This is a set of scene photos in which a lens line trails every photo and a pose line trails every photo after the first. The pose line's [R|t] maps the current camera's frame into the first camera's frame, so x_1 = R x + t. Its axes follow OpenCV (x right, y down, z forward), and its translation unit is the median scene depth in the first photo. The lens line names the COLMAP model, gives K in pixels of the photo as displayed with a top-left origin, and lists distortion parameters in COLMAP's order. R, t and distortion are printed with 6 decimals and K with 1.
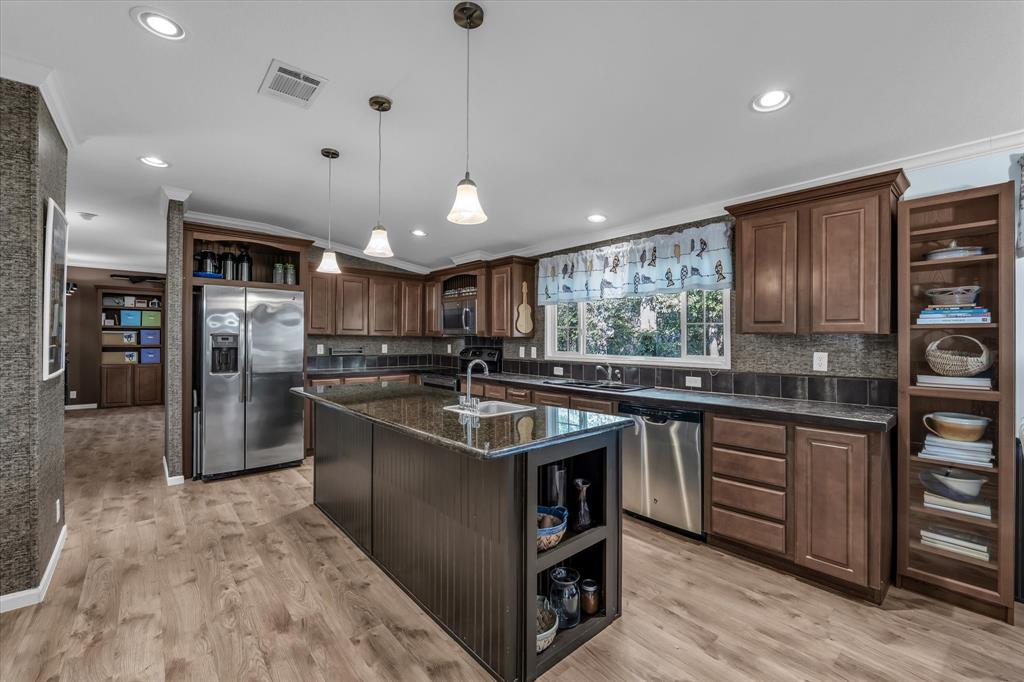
lens RADIAL K [[422.6, 0, 510.8], [0, 422.6, 343.9], [0, 0, 1]] dist [-0.010423, 0.000644]
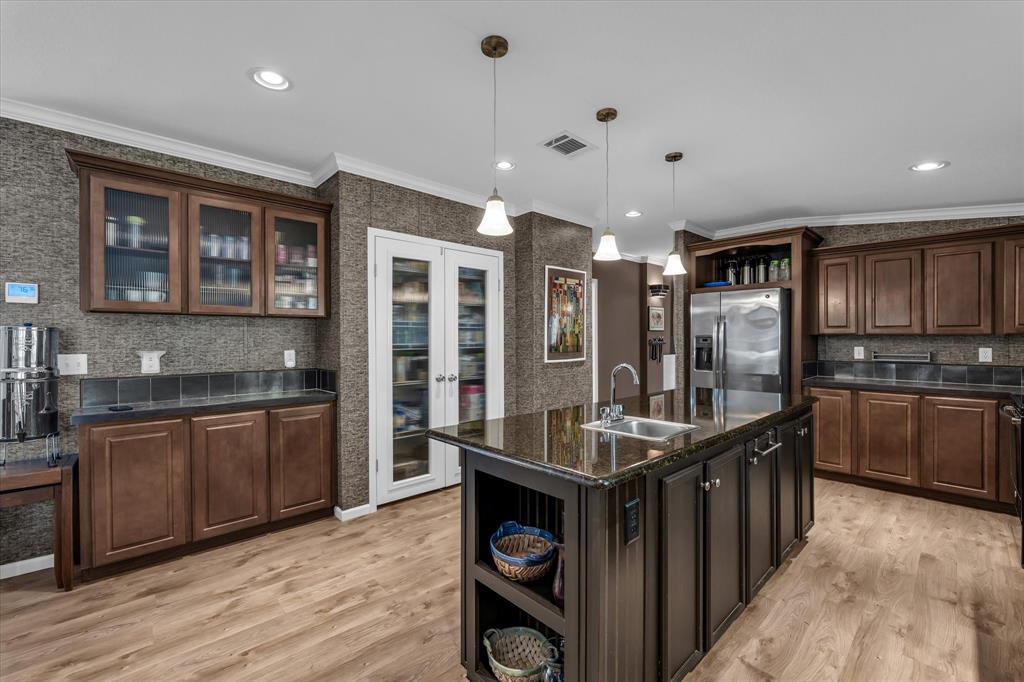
lens RADIAL K [[422.6, 0, 506.2], [0, 422.6, 337.4], [0, 0, 1]] dist [-0.010423, 0.000644]
pose [[0.028630, -0.008897, -0.999550, 0.395880], [-0.008419, 0.999923, -0.009141, -0.003895], [0.999555, 0.008677, 0.028553, 0.391057]]
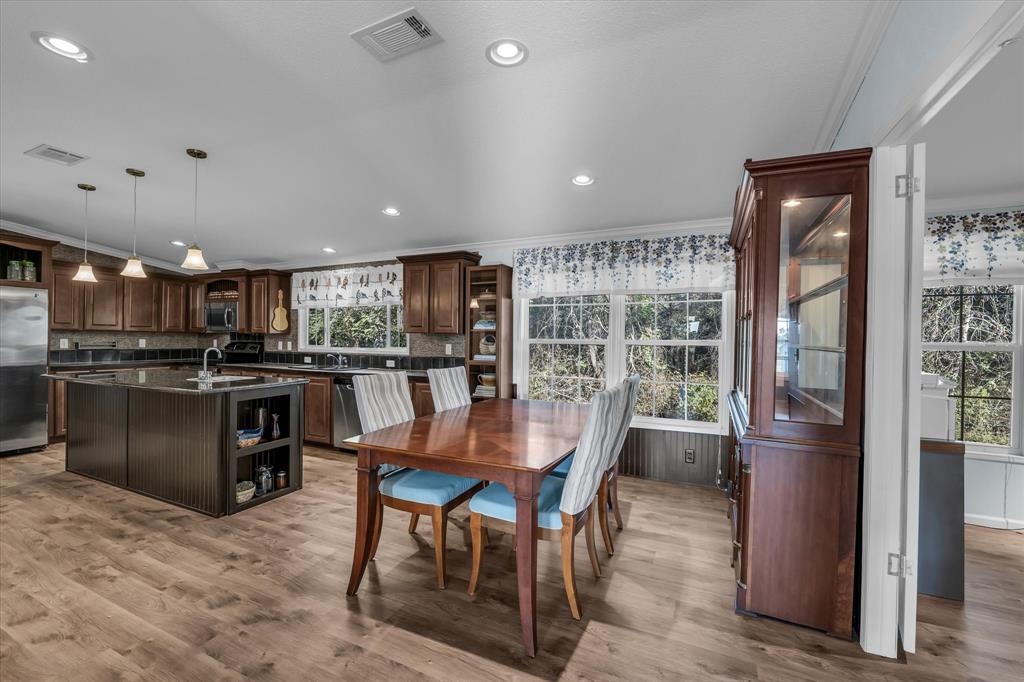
lens RADIAL K [[422.6, 0, 505.9], [0, 422.6, 341.4], [0, 0, 1]] dist [-0.010423, 0.000644]
pose [[0.914326, 0.002933, 0.404968, 0.151873], [-0.003293, 0.999995, 0.000194, 0.005280], [-0.404965, -0.001511, 0.914331, -0.463443]]
